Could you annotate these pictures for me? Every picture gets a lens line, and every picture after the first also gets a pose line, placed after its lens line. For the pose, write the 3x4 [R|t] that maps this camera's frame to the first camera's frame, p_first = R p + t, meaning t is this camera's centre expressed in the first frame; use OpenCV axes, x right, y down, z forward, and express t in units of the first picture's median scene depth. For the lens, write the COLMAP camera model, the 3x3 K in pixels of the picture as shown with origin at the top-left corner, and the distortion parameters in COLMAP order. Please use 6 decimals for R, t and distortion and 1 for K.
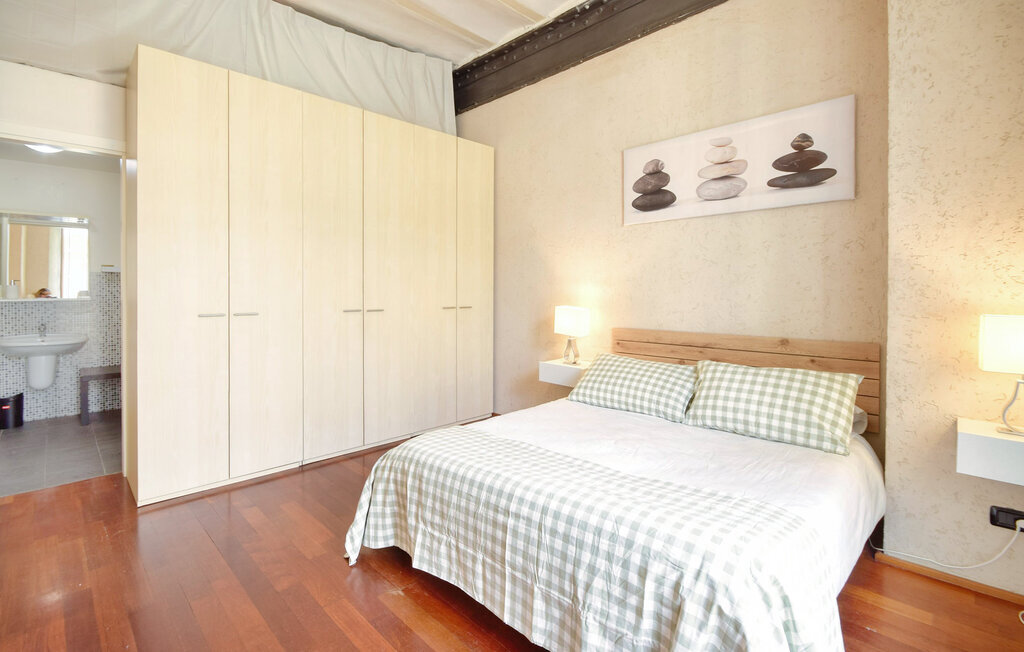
lens RADIAL K [[459.8, 0, 511.6], [0, 459.8, 300.4], [0, 0, 1]] dist [-0.011673, -0.000381]
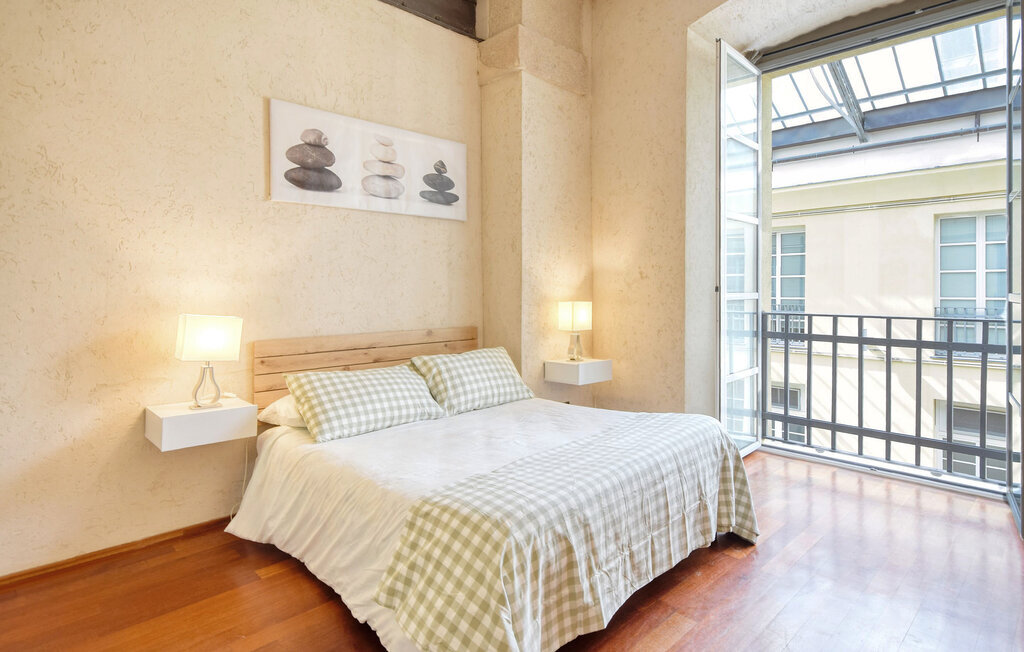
lens RADIAL K [[541.1, 0, 519.1], [0, 541.1, 292.4], [0, 0, 1]] dist [-0.003149, -0.000149]
pose [[0.012895, -0.006029, 0.999899, -1.007131], [0.019690, 0.999789, 0.005775, -0.019950], [-0.999723, 0.019613, 0.013011, 0.967050]]
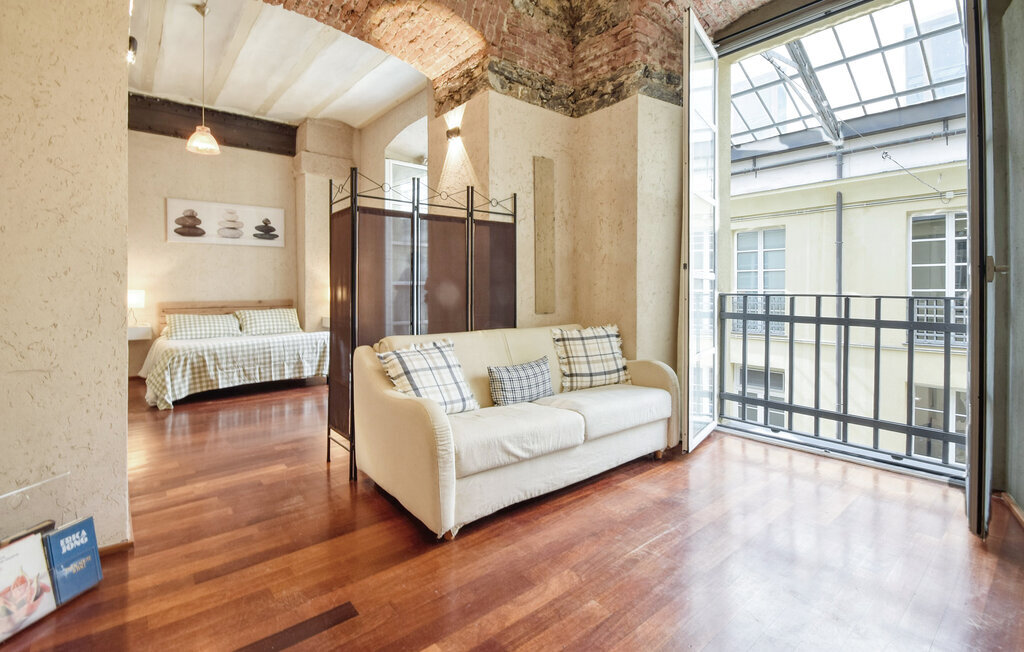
lens RADIAL K [[473.6, 0, 494.1], [0, 473.6, 281.4], [0, 0, 1]] dist [0.045267, 0.000216]
pose [[0.132968, 0.011882, 0.991049, -2.245050], [0.022757, 0.999628, -0.015038, 0.063621], [-0.990859, 0.024553, 0.132648, -0.723268]]
